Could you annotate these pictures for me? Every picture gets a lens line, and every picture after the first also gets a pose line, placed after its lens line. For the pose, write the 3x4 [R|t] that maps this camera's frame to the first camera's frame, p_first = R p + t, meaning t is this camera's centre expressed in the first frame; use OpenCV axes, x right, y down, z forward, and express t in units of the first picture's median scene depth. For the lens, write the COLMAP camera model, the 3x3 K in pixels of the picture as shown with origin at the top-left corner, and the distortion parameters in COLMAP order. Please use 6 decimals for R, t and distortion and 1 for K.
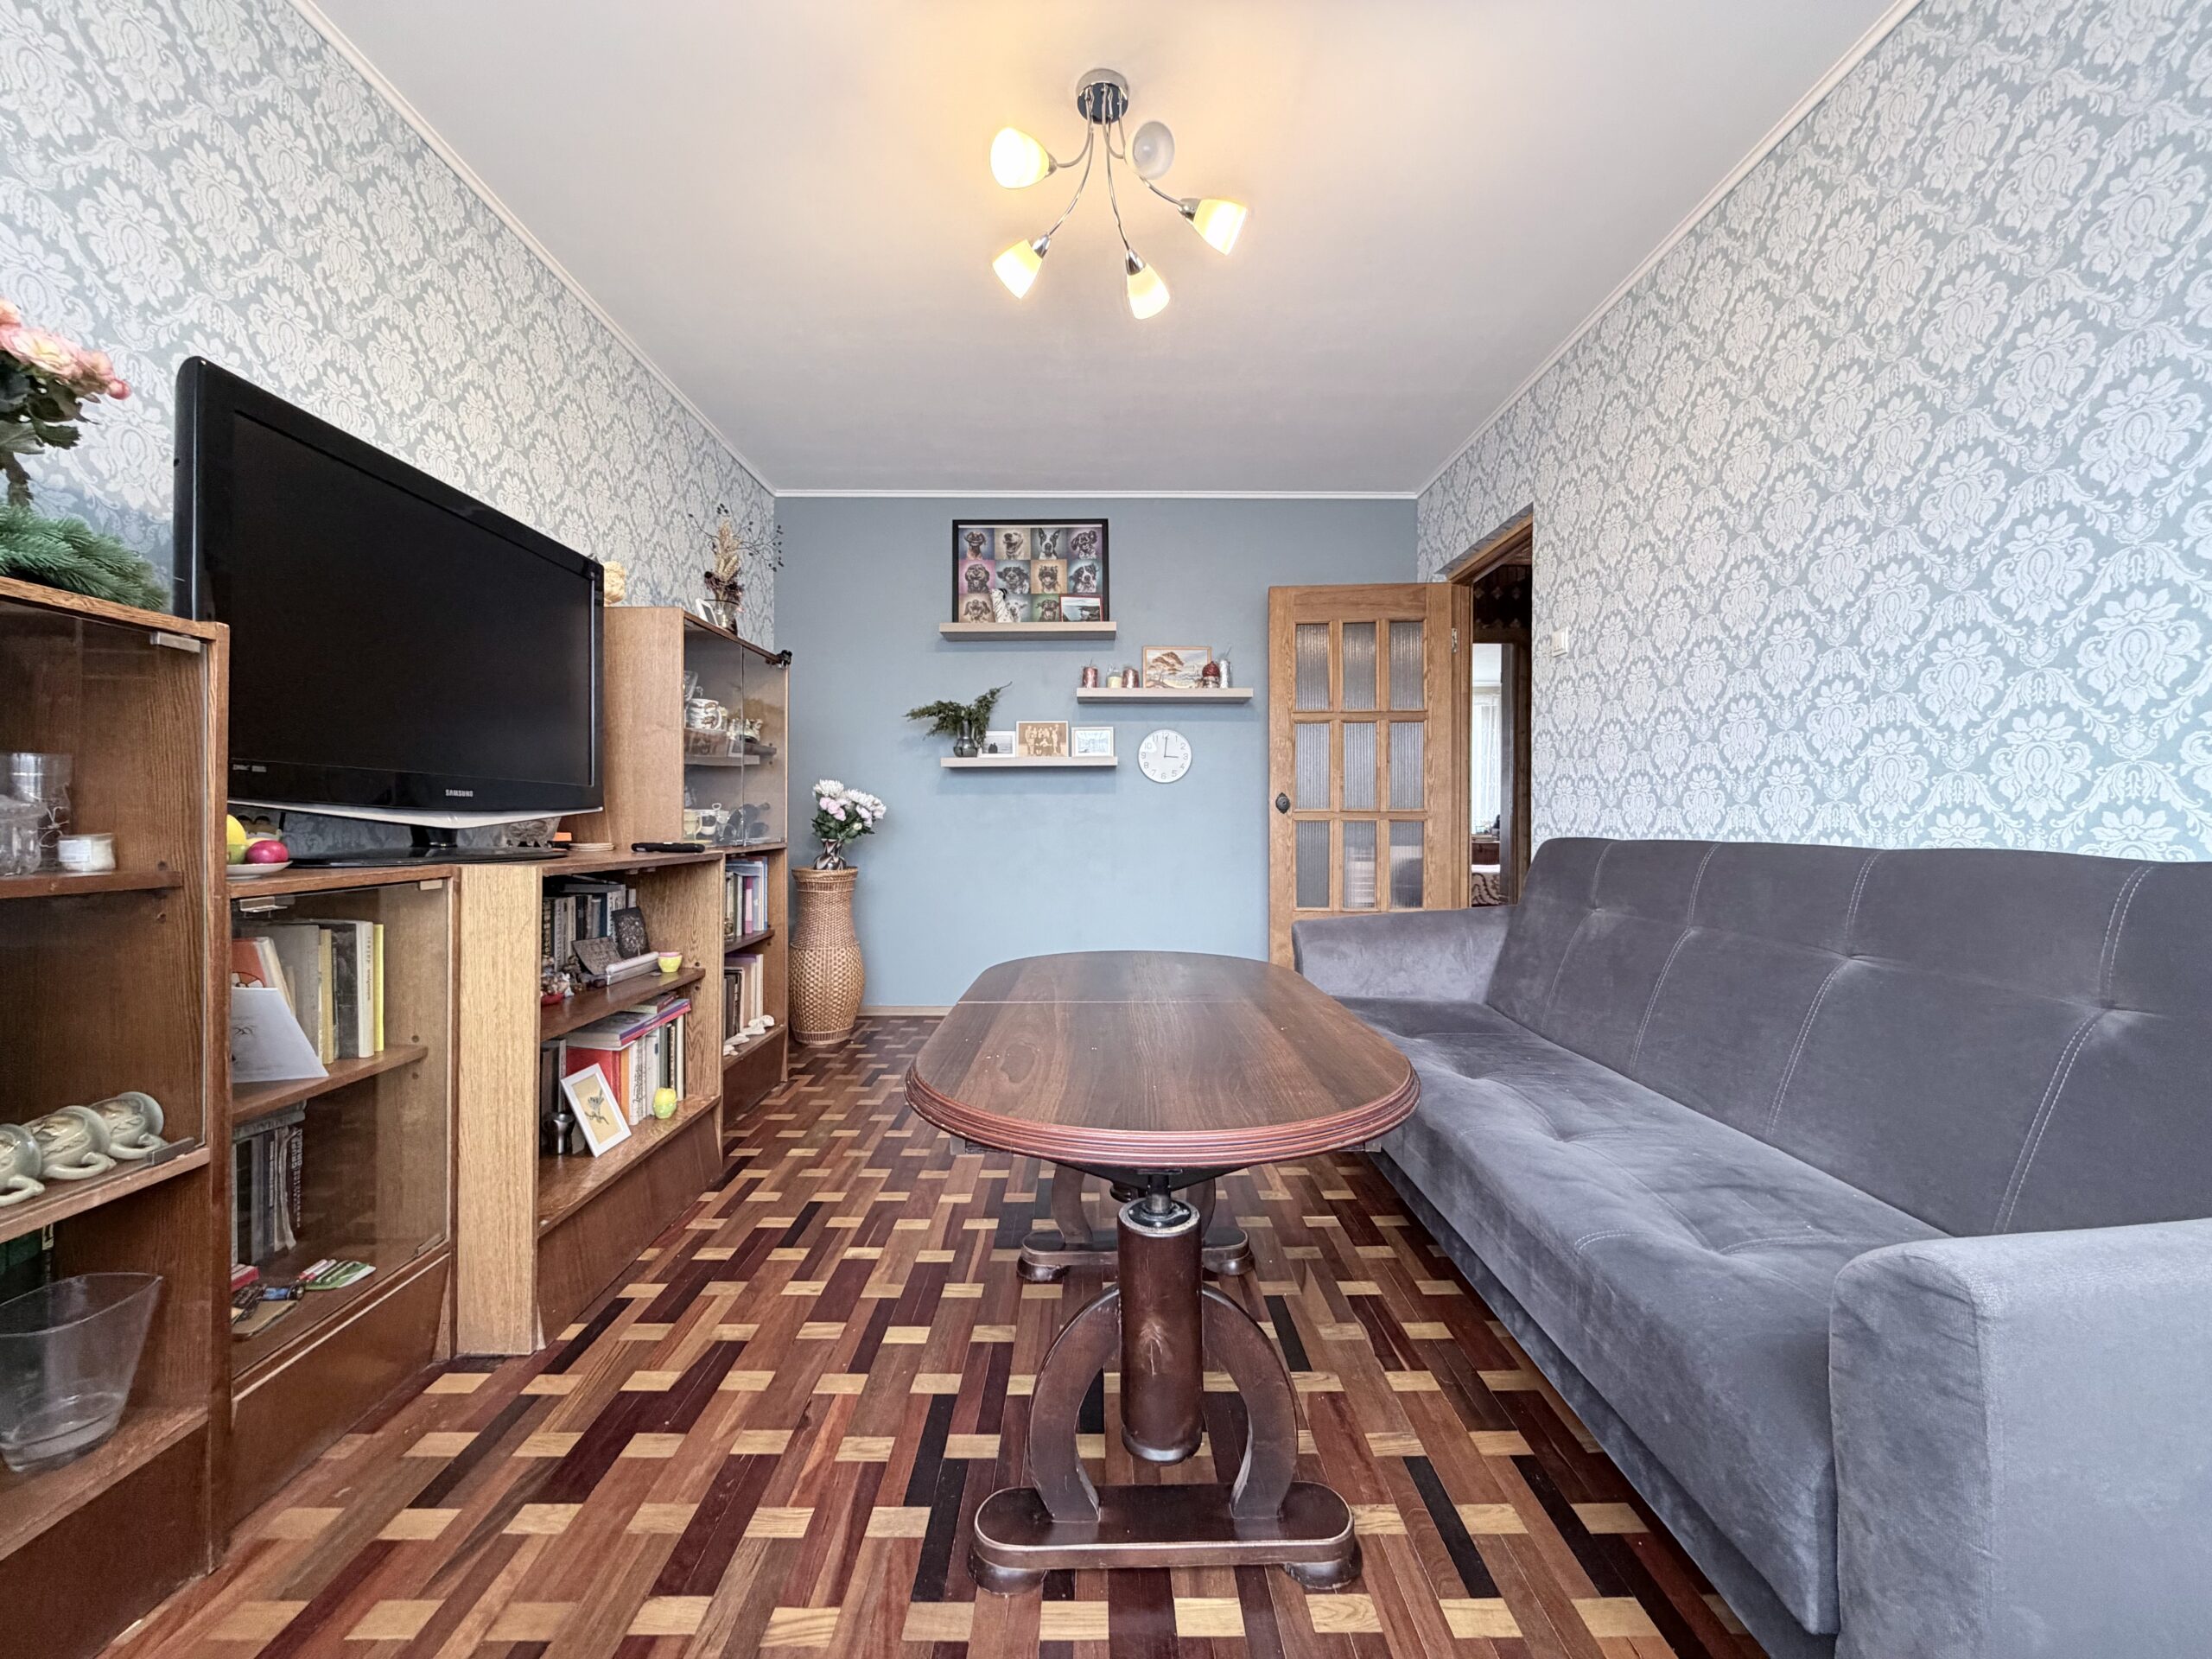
lens RADIAL K [[881.0, 0, 1106.0], [0, 881.0, 829.5], [0, 0, 1]] dist [-0.000610, -0.000145]
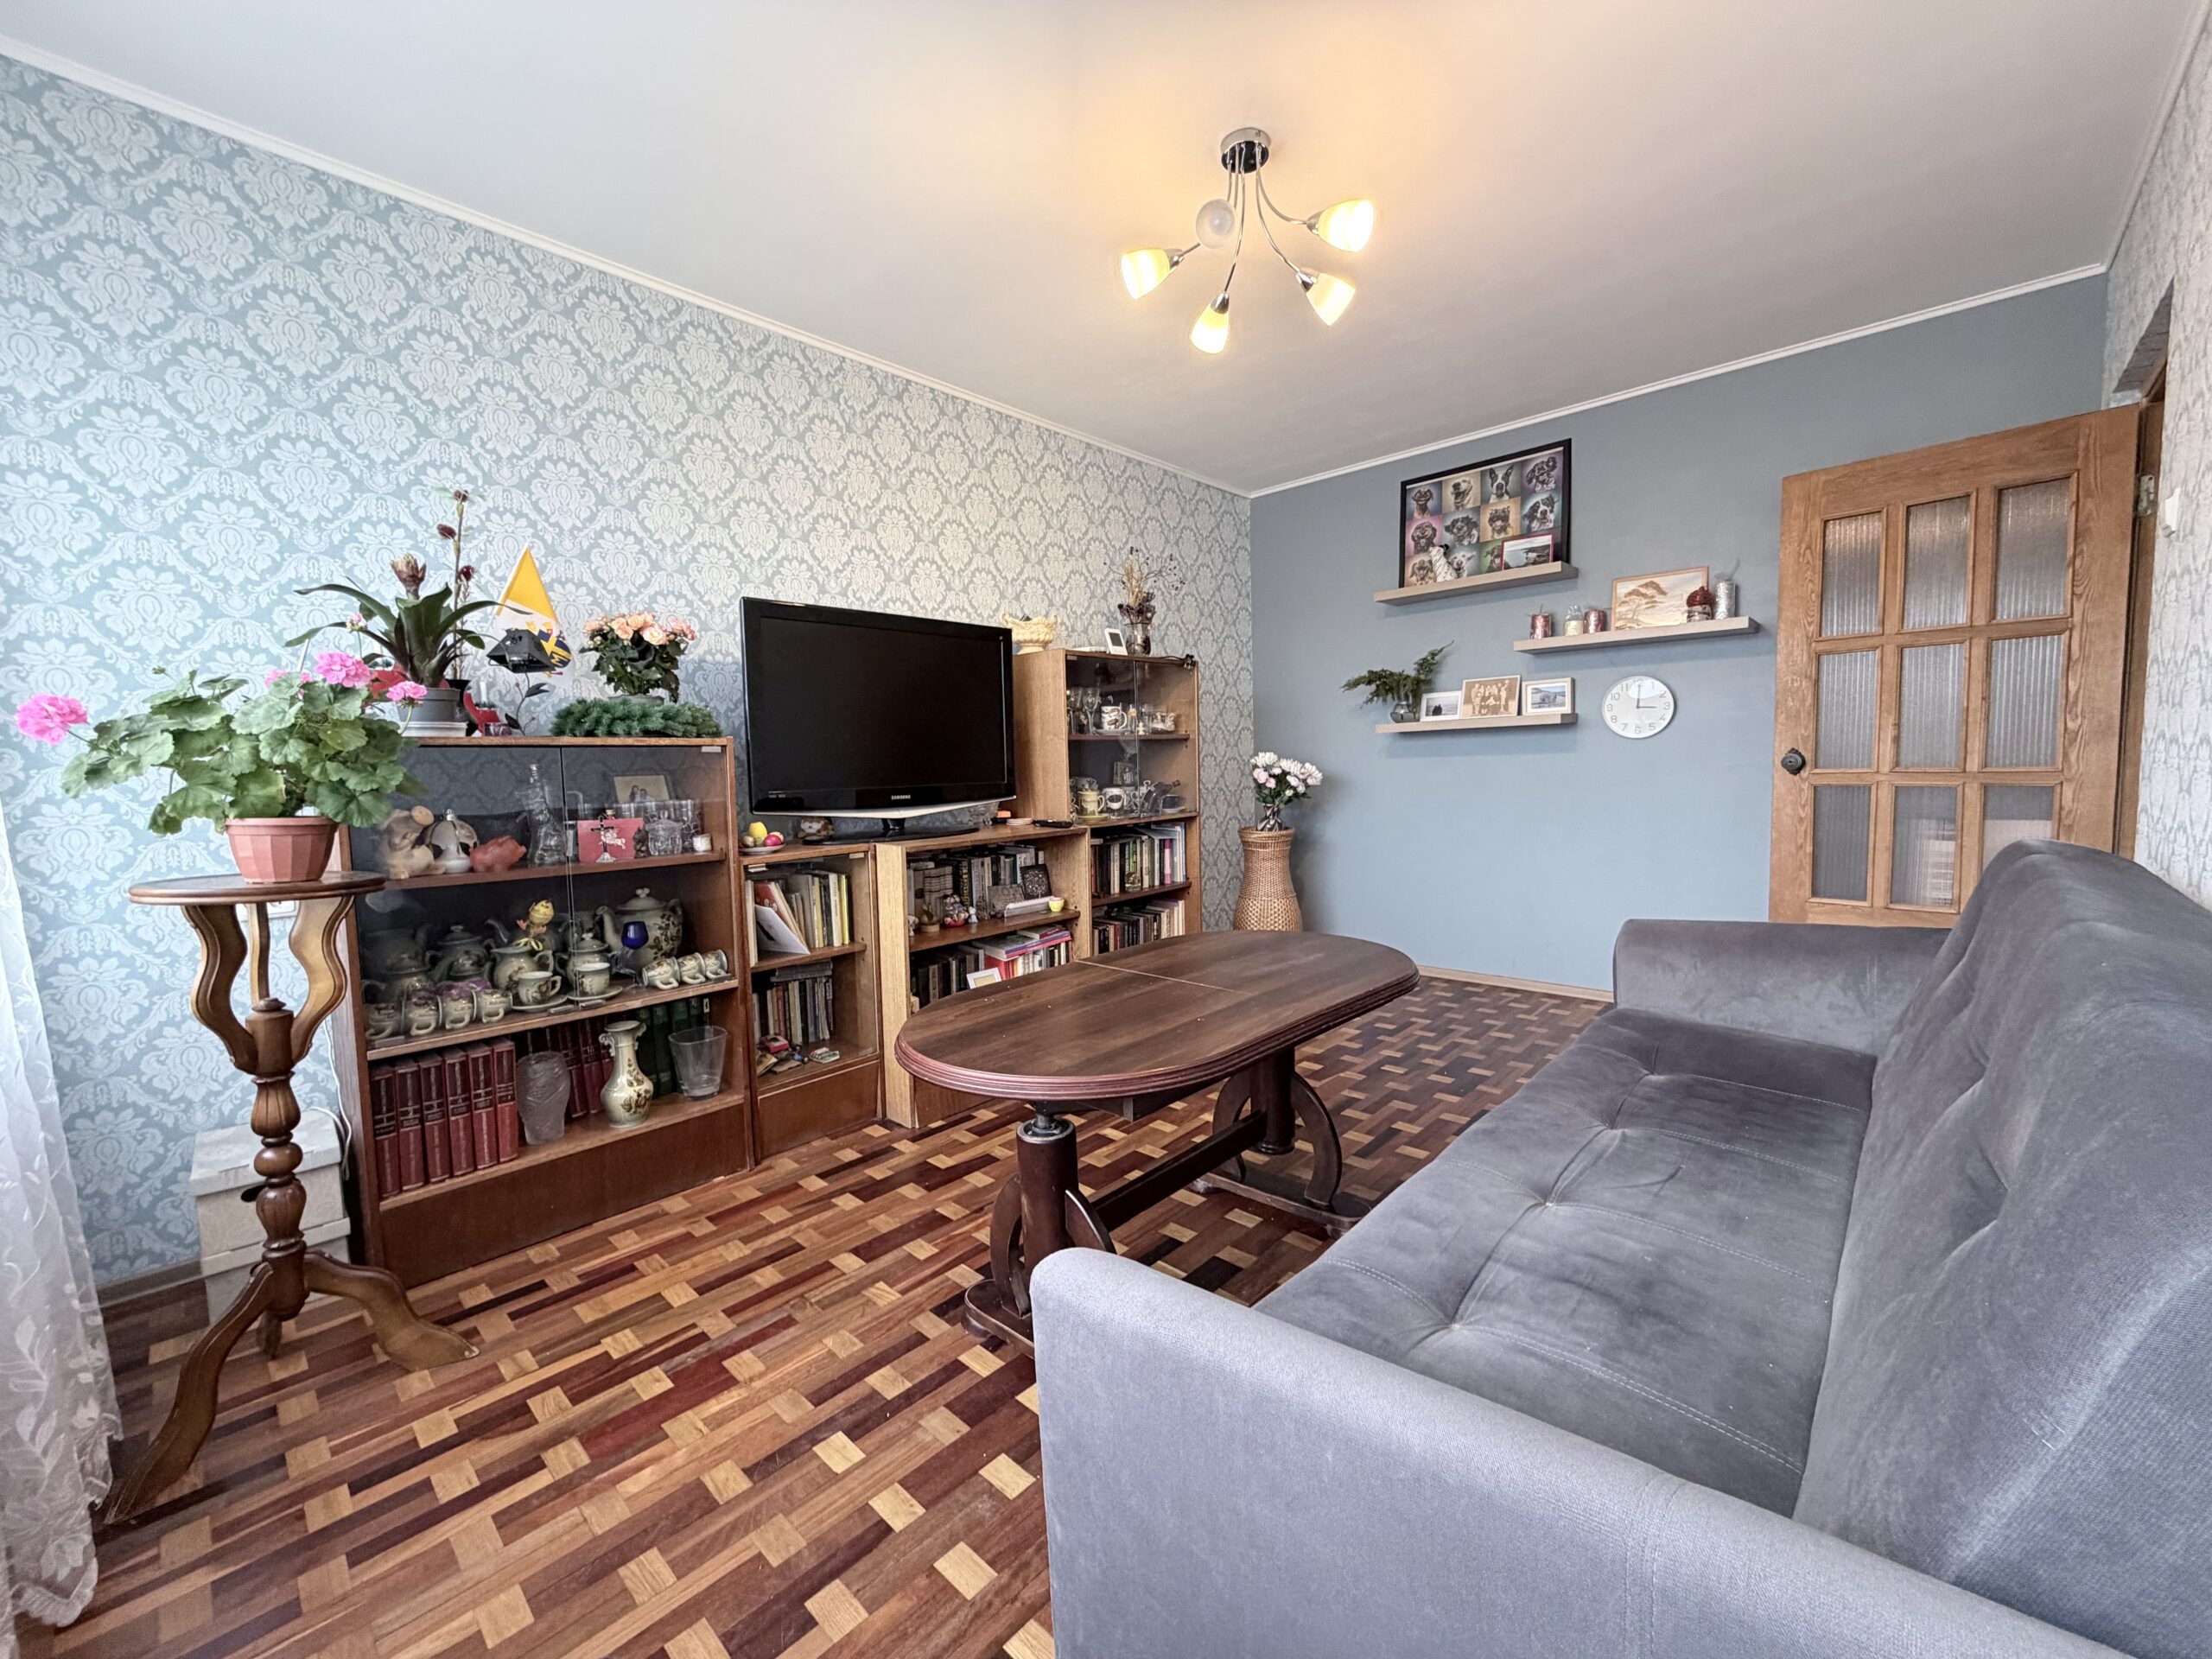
lens RADIAL K [[887.2, 0, 1106.0], [0, 887.2, 829.5], [0, 0, 1]] dist [-0.002270, -0.000419]
pose [[0.720596, 0.034815, -0.692481, 0.337112], [0.020889, 0.997195, 0.071871, -0.043431], [0.693041, -0.066255, 0.717847, 0.024289]]
